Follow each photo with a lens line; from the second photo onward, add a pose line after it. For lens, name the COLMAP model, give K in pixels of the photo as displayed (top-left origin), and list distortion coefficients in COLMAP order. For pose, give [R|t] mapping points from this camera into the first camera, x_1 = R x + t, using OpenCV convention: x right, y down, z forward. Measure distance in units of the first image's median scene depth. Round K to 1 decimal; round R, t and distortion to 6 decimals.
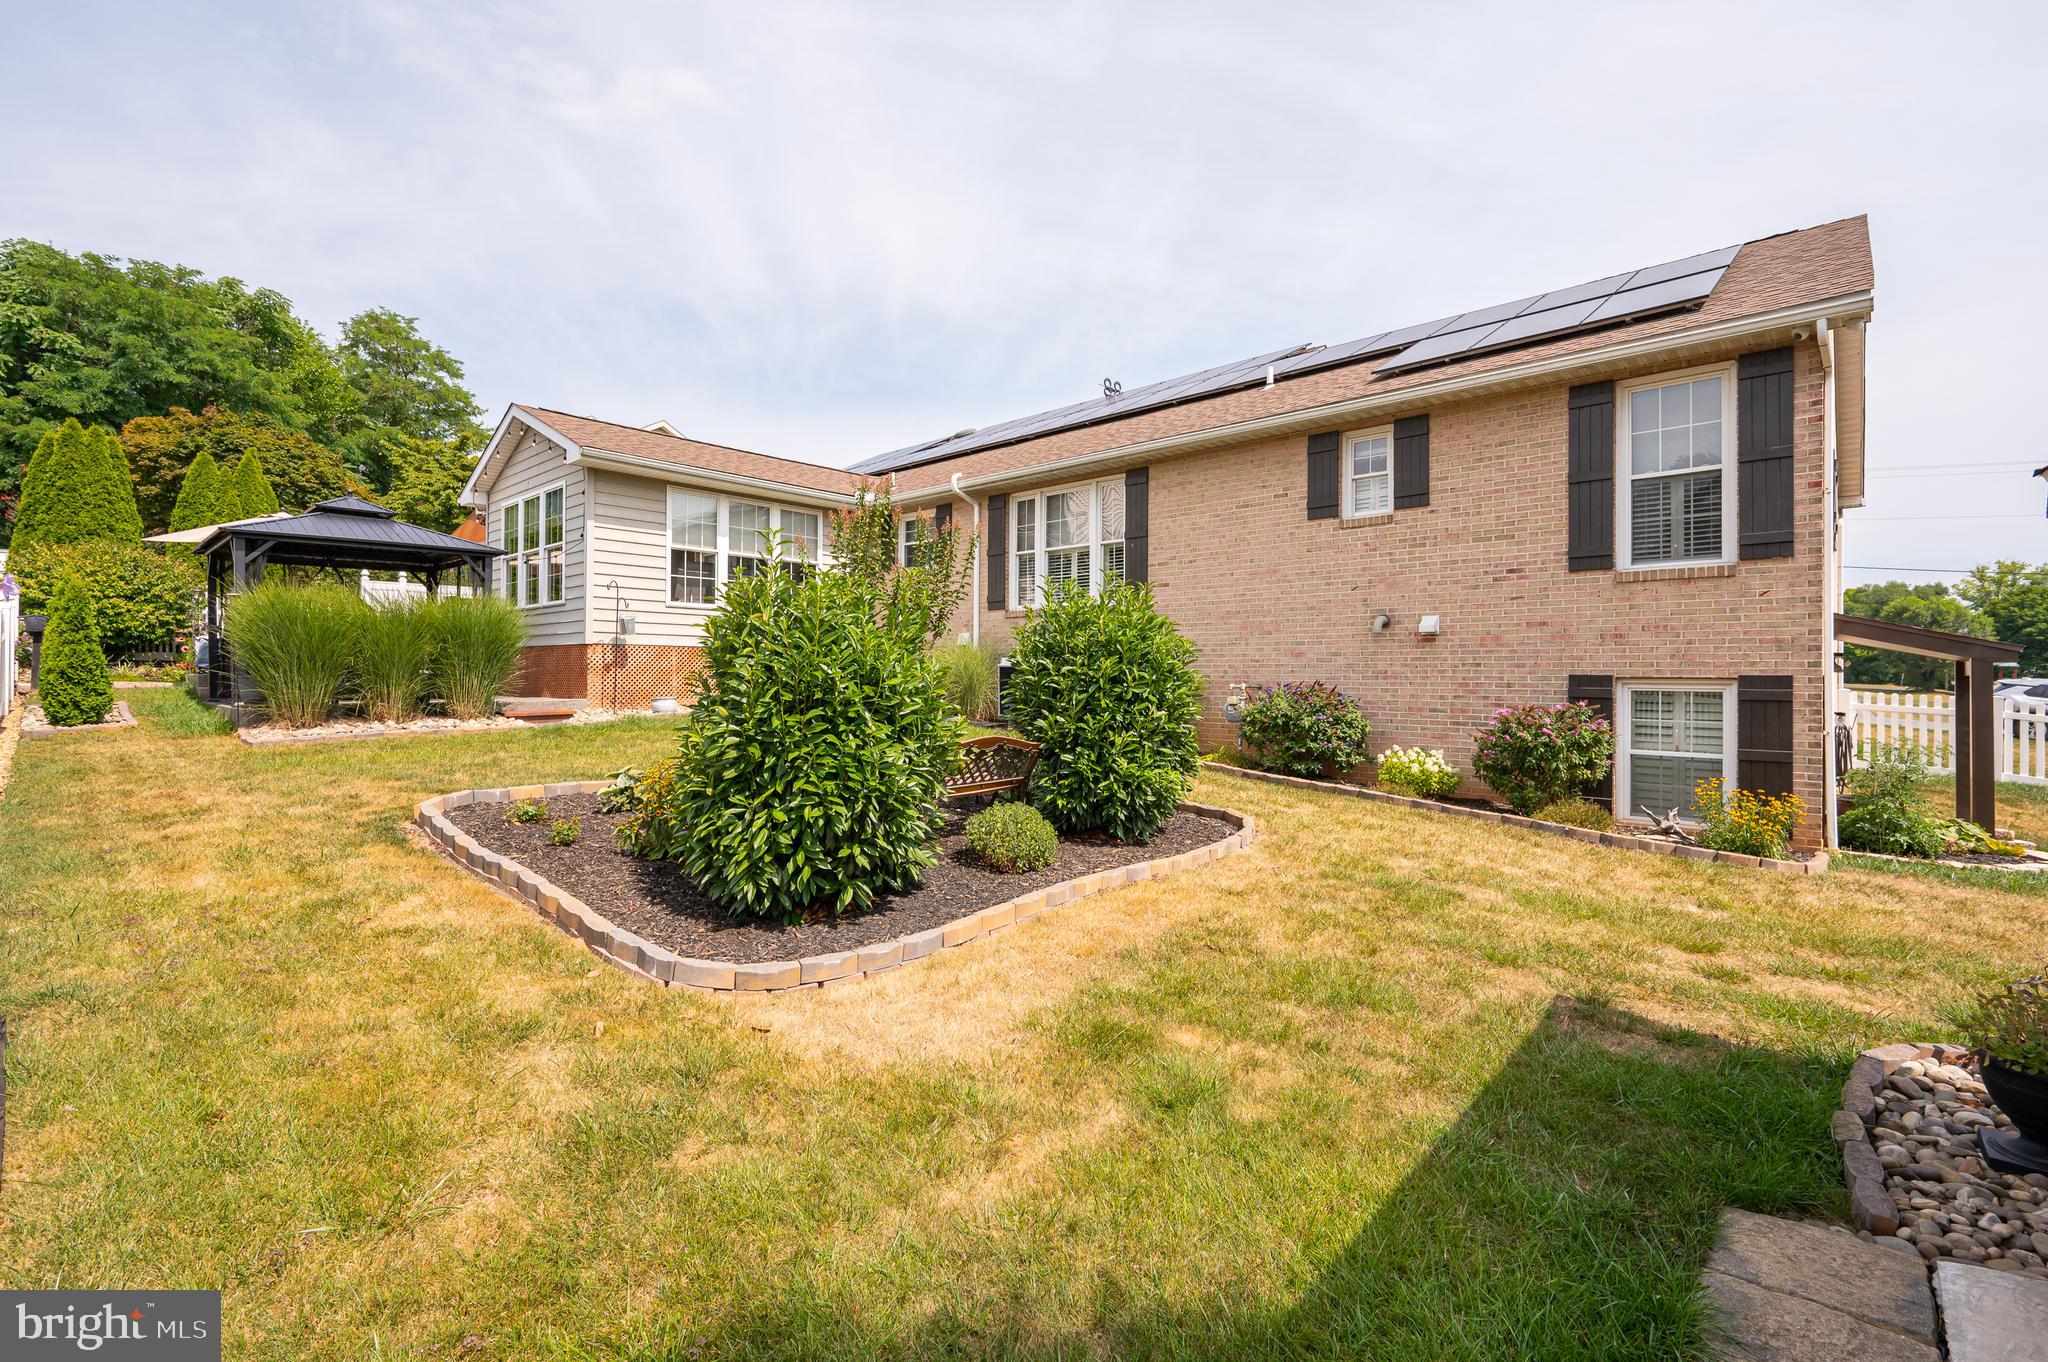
lens RADIAL K [[893.4, 0, 1034.0], [0, 893.4, 678.1], [0, 0, 1]] dist [-0.000304, -0.000095]
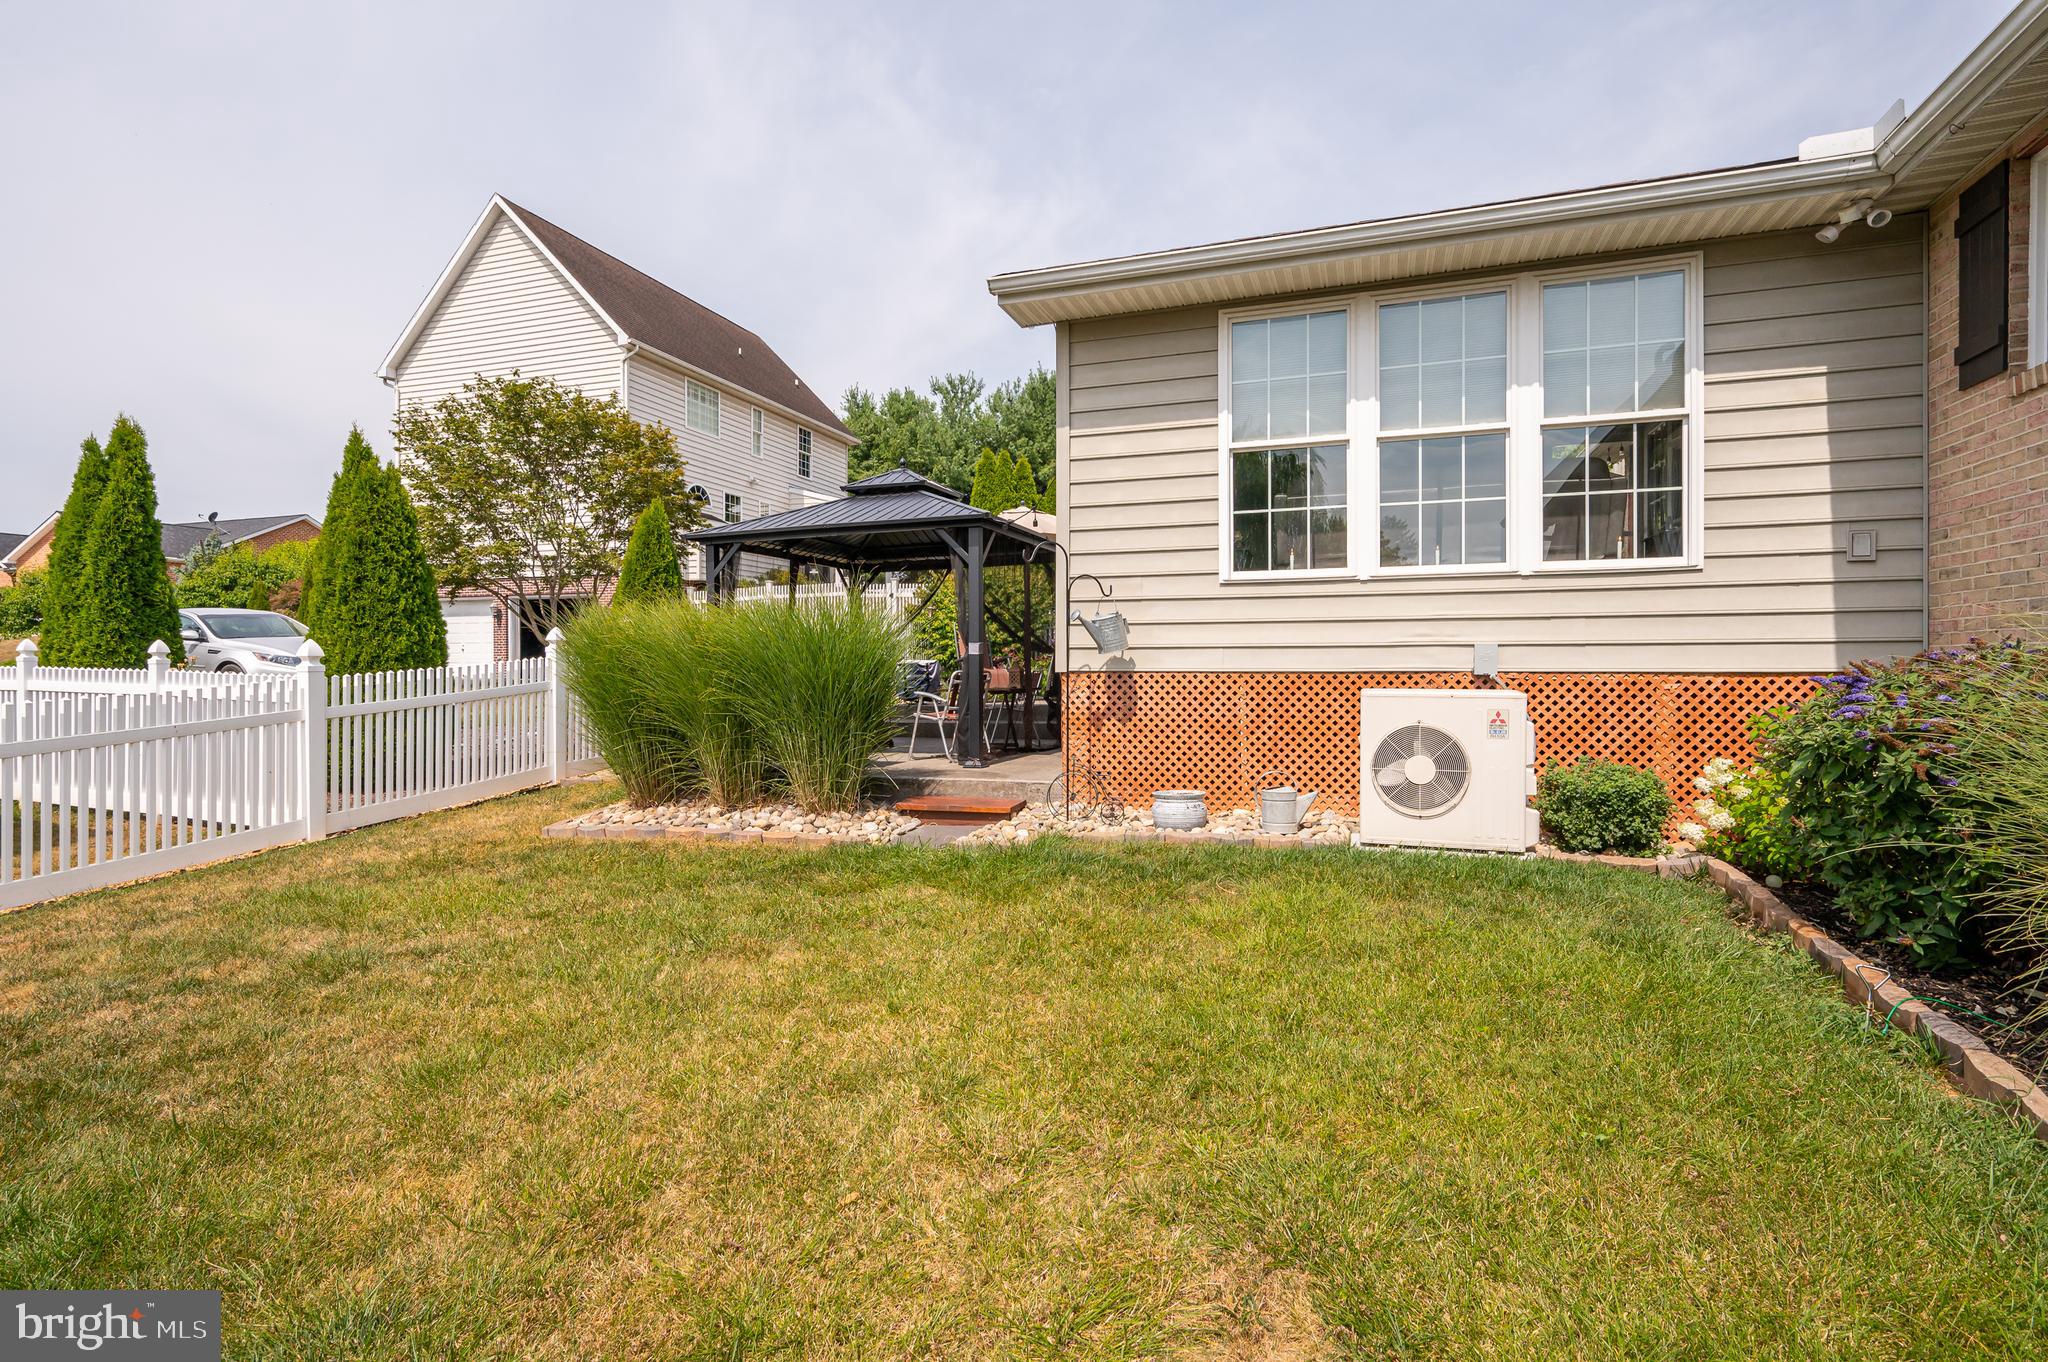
lens RADIAL K [[950.7, 0, 1021.4], [0, 950.7, 675.5], [0, 0, 1]] dist [0.000558, 0.000053]
pose [[0.374658, 0.004966, -0.927150, -0.002819], [0.001160, 0.999982, 0.005825, -0.014868], [0.927162, -0.003257, 0.374646, 0.290303]]
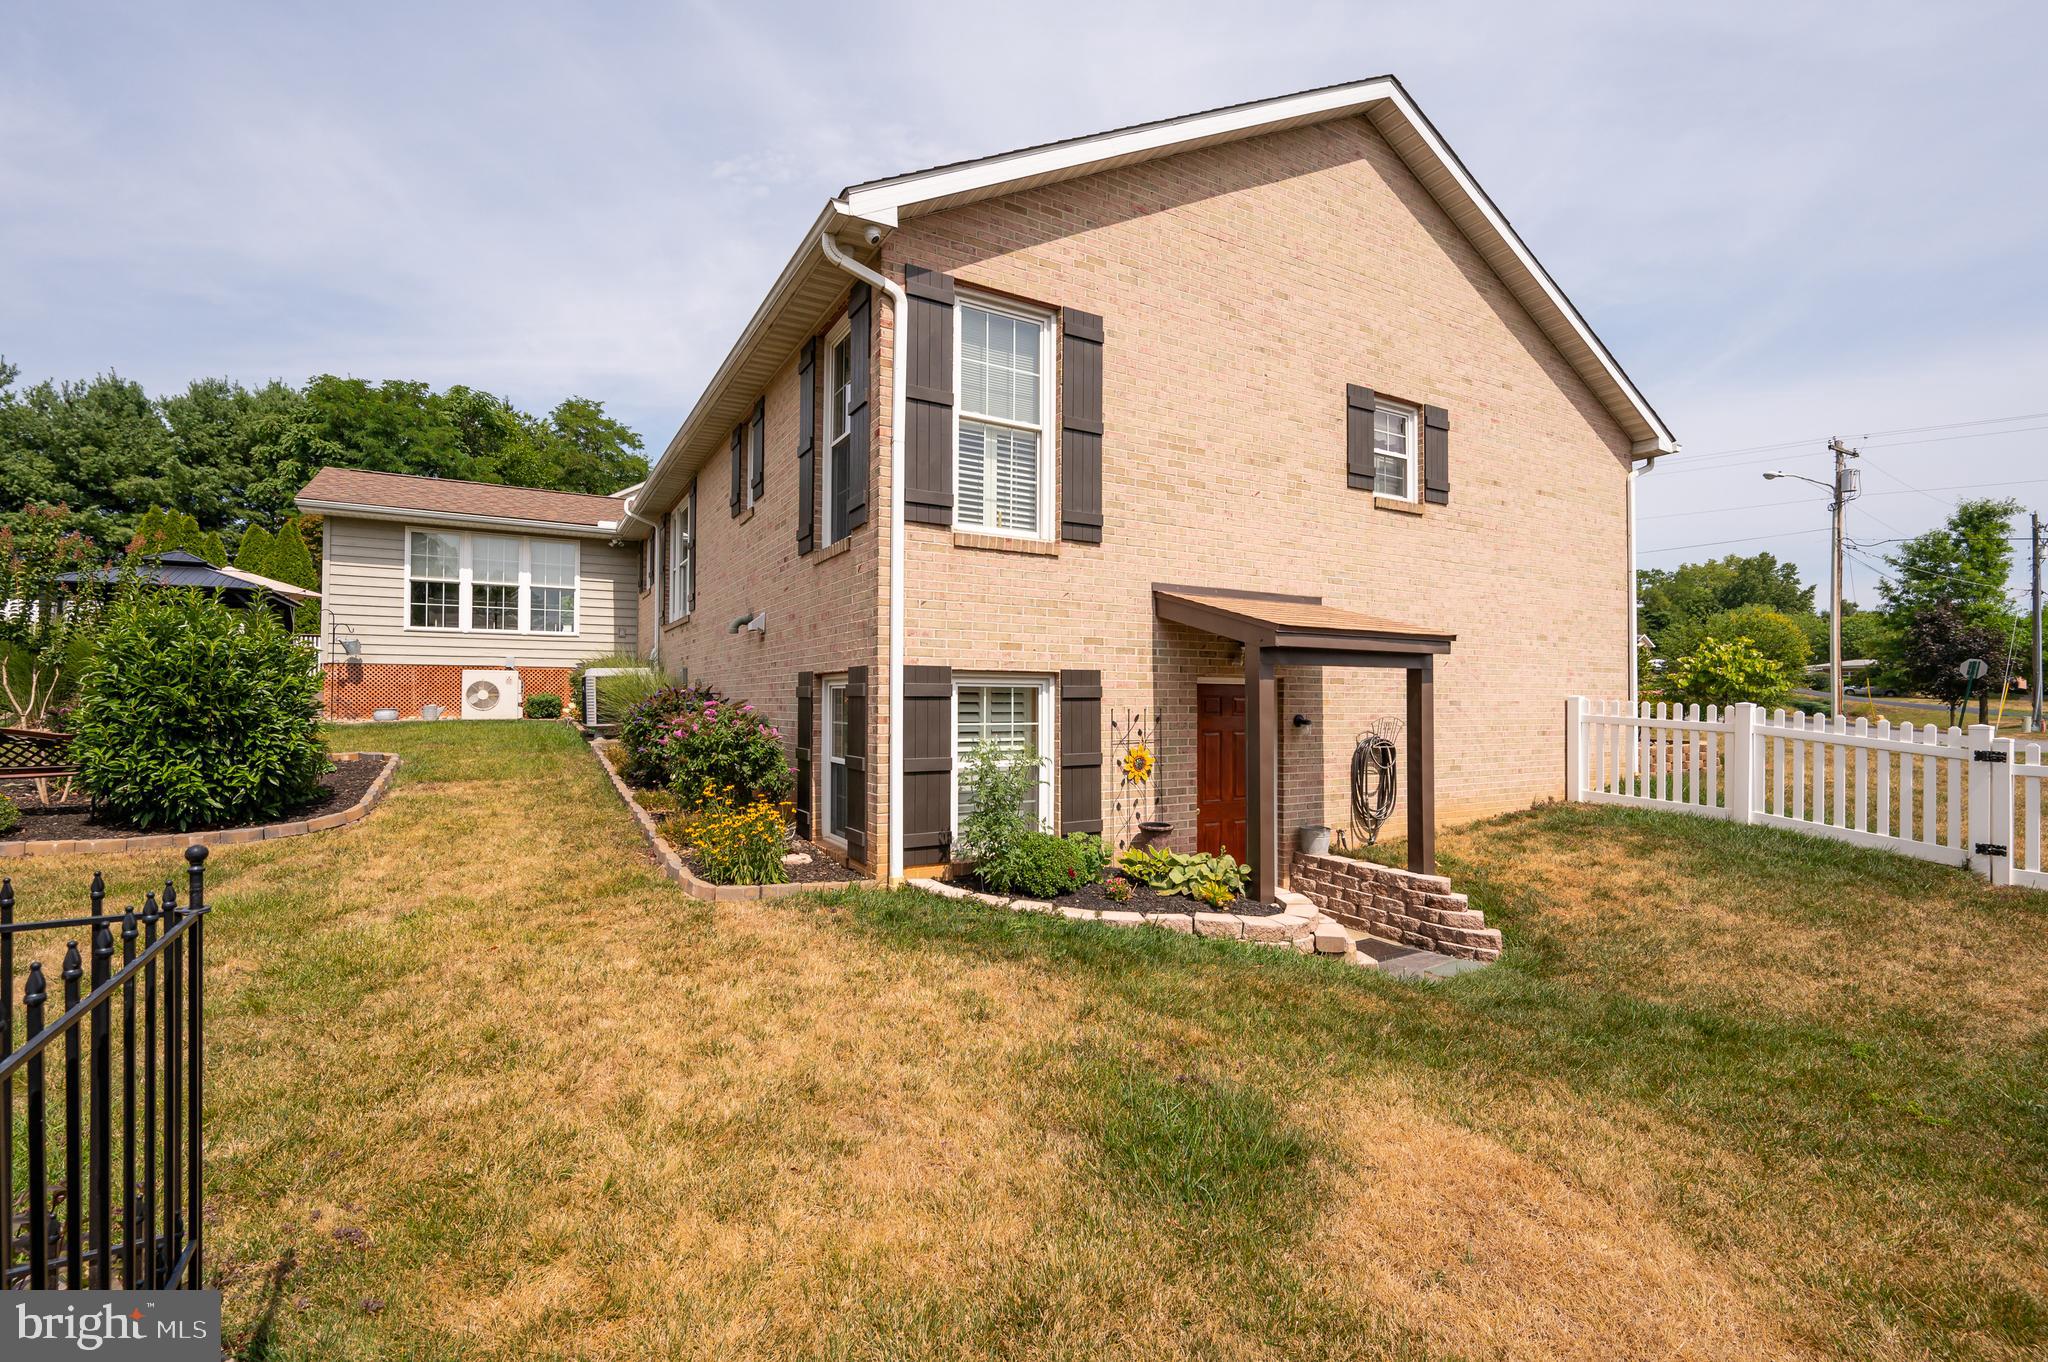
lens RADIAL K [[895.0, 0, 1017.3], [0, 895.0, 690.1], [0, 0, 1]] dist [-0.001568, 0.000578]
pose [[0.952774, -0.007839, -0.303579, 0.279769], [0.002168, 0.999817, -0.019012, 0.008474], [0.303673, 0.017456, 0.952617, 0.053205]]
